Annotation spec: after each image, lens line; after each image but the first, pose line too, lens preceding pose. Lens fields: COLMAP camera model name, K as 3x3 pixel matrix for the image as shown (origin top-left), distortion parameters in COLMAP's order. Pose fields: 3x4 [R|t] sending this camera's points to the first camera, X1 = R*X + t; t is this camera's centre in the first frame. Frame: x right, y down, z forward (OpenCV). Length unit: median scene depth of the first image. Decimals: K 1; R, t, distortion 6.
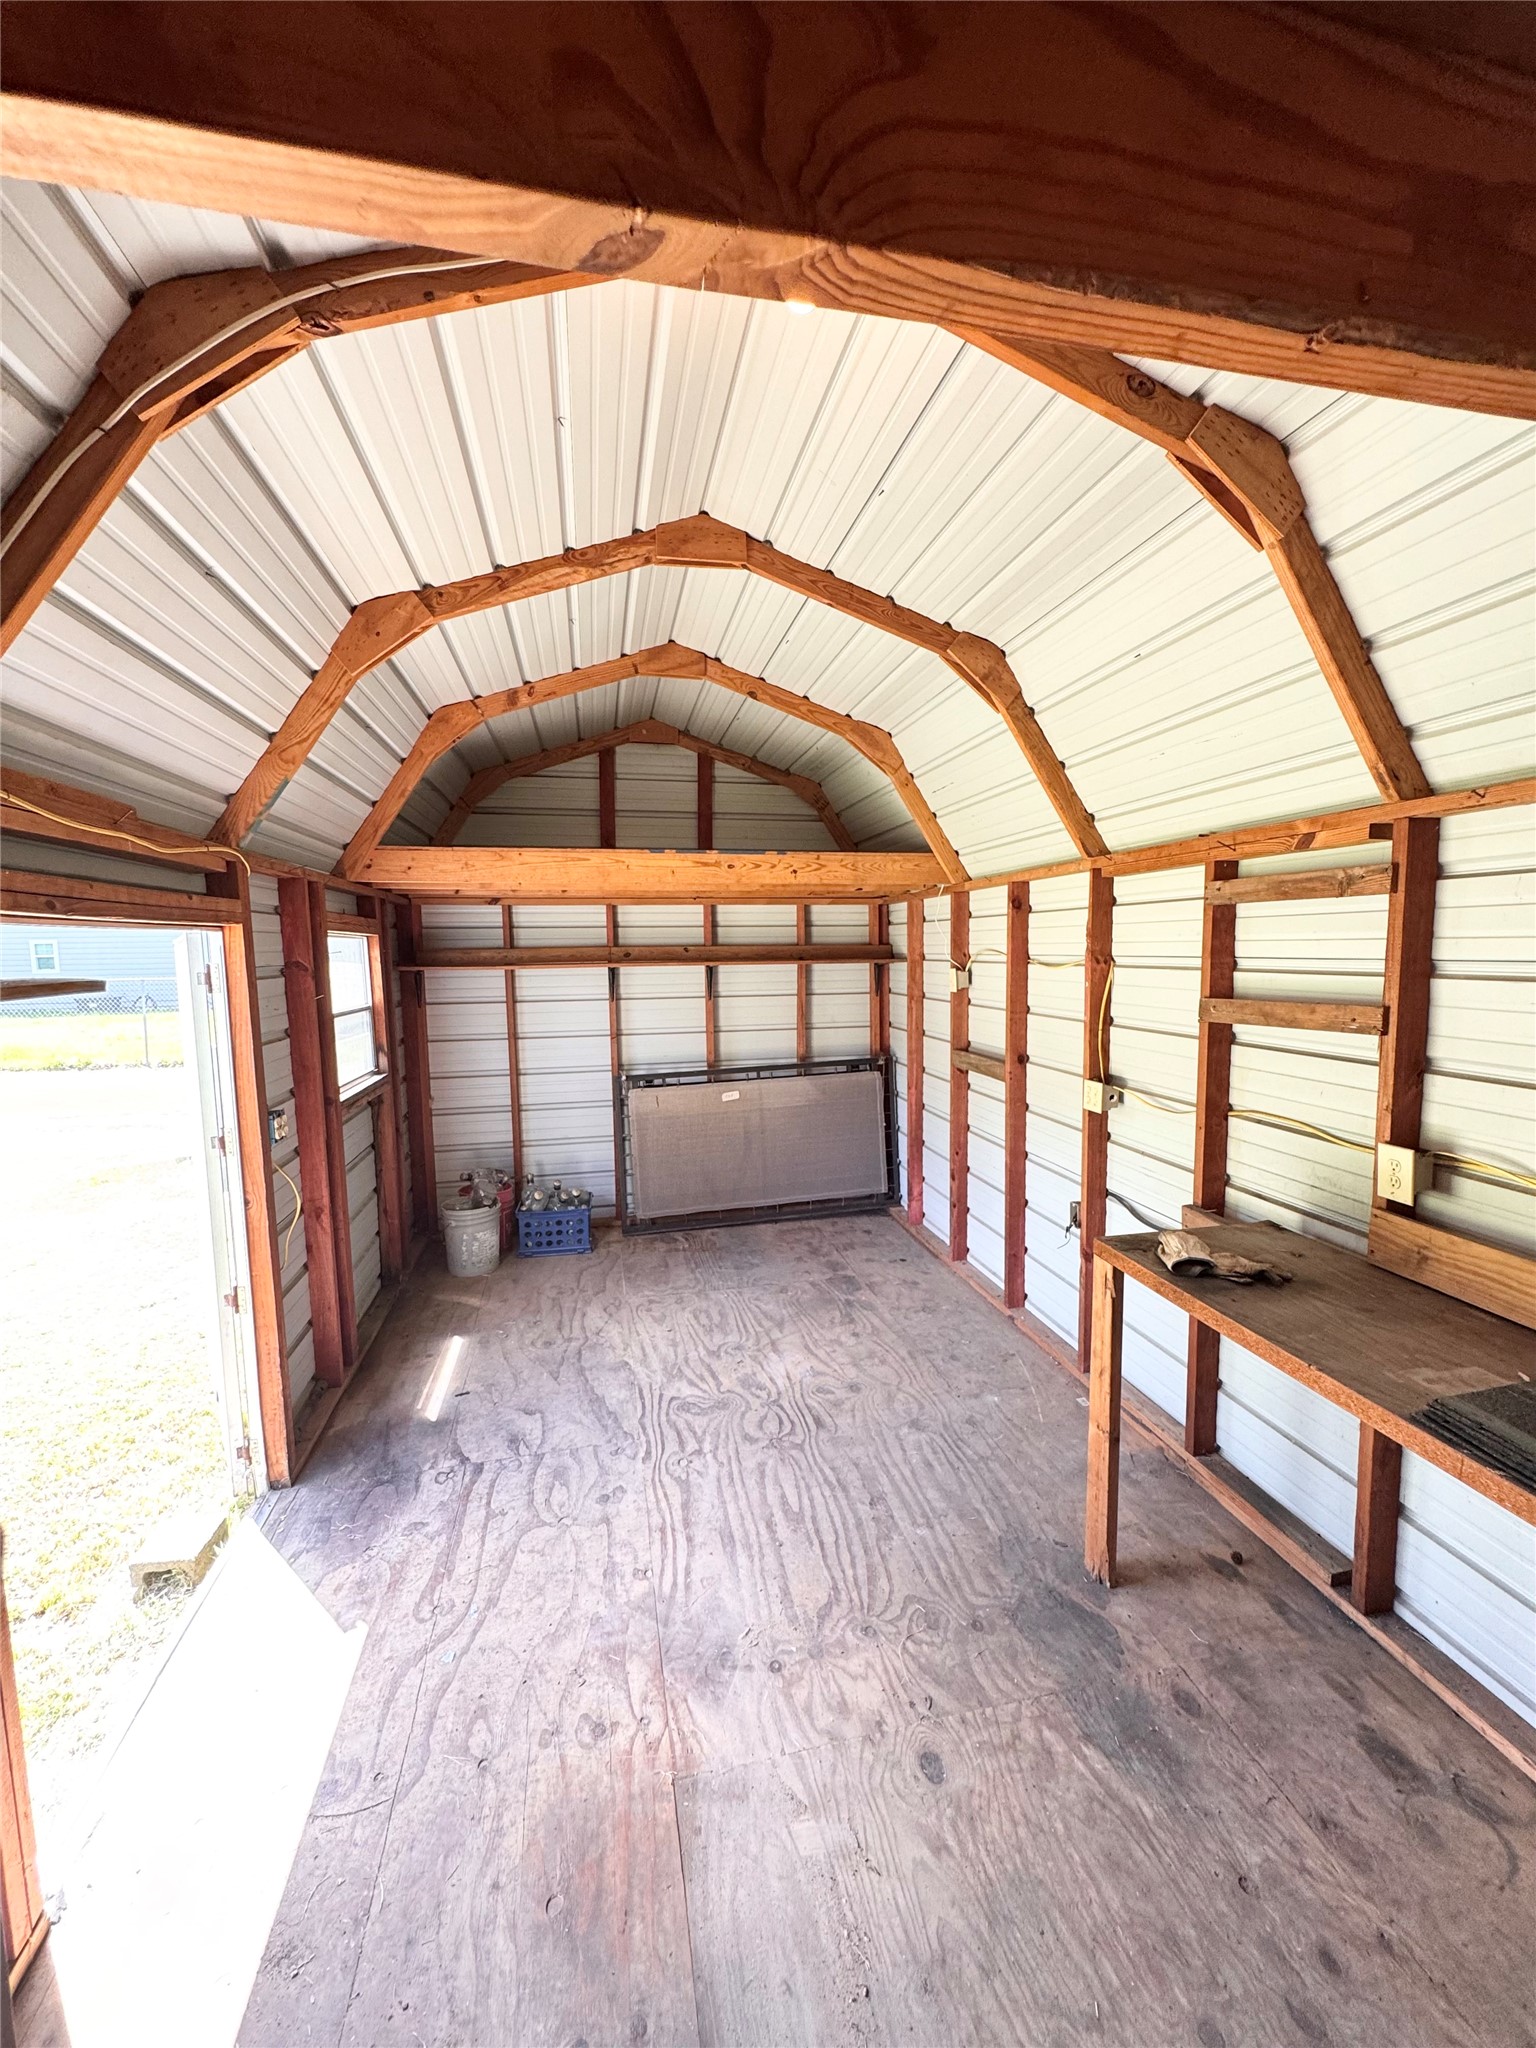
lens RADIAL K [[819.5, 0, 773.7], [0, 819.5, 1023.4], [0, 0, 1]] dist [-0.002834, 0.000033]
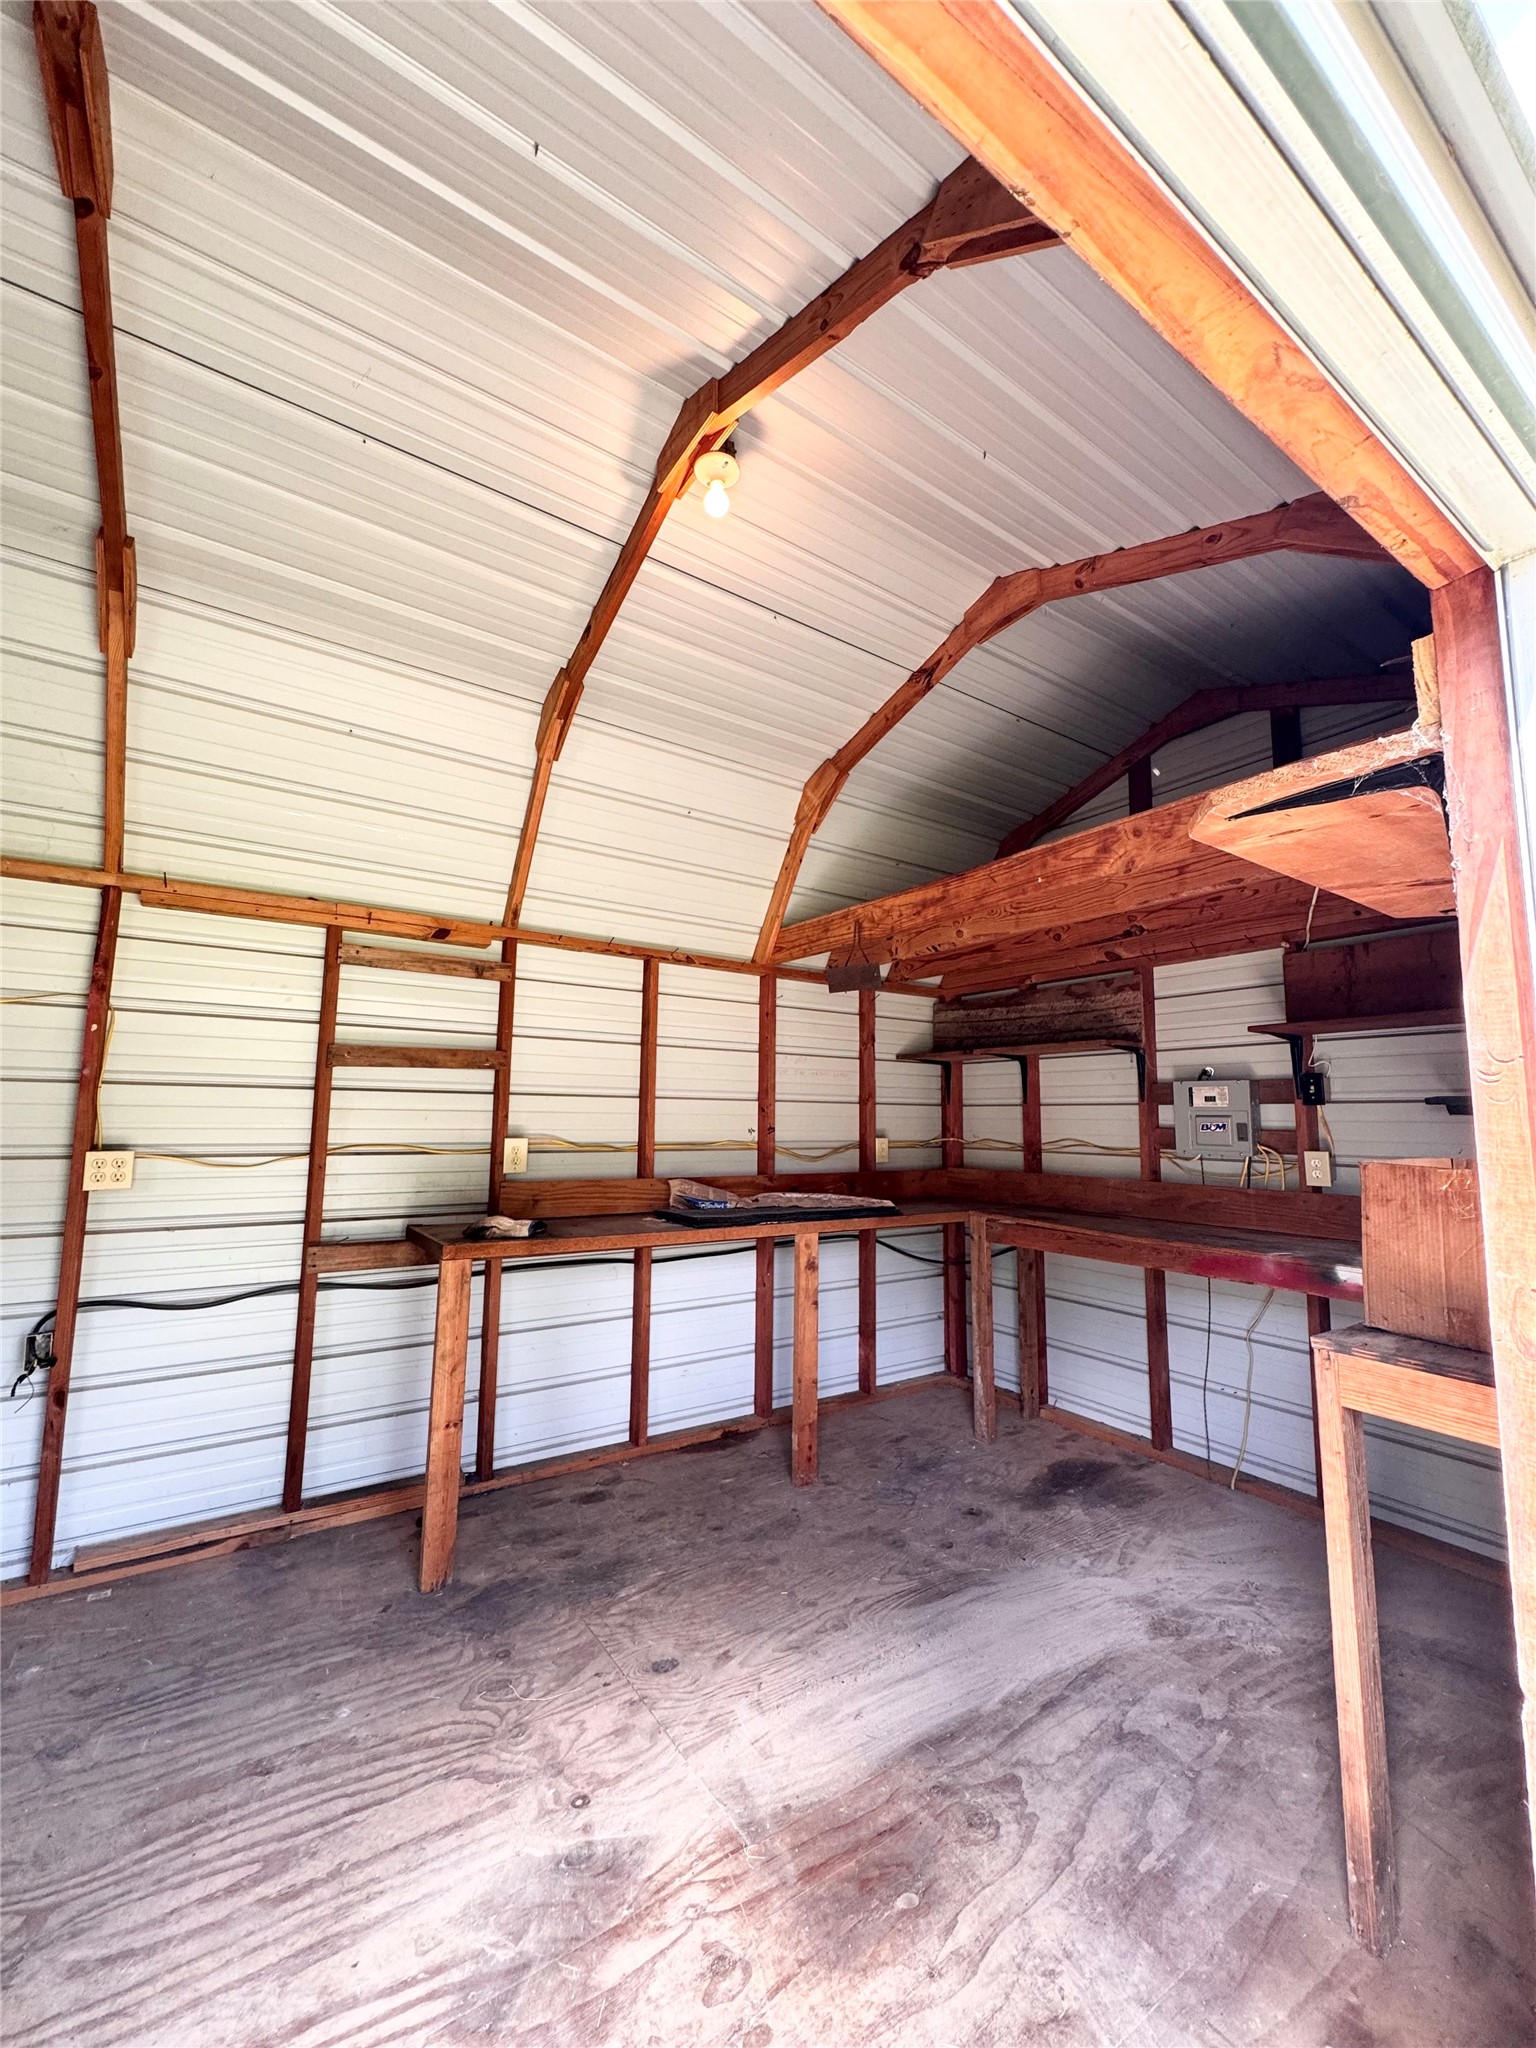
lens RADIAL K [[819.5, 0, 769.0], [0, 819.5, 1027.3], [0, 0, 1]] dist [-0.002834, 0.000033]
pose [[-0.370164, 0.117728, 0.921476, -0.896726], [0.080758, 0.992260, -0.094330, 0.122008], [-0.925450, 0.039499, -0.376806, 1.102286]]
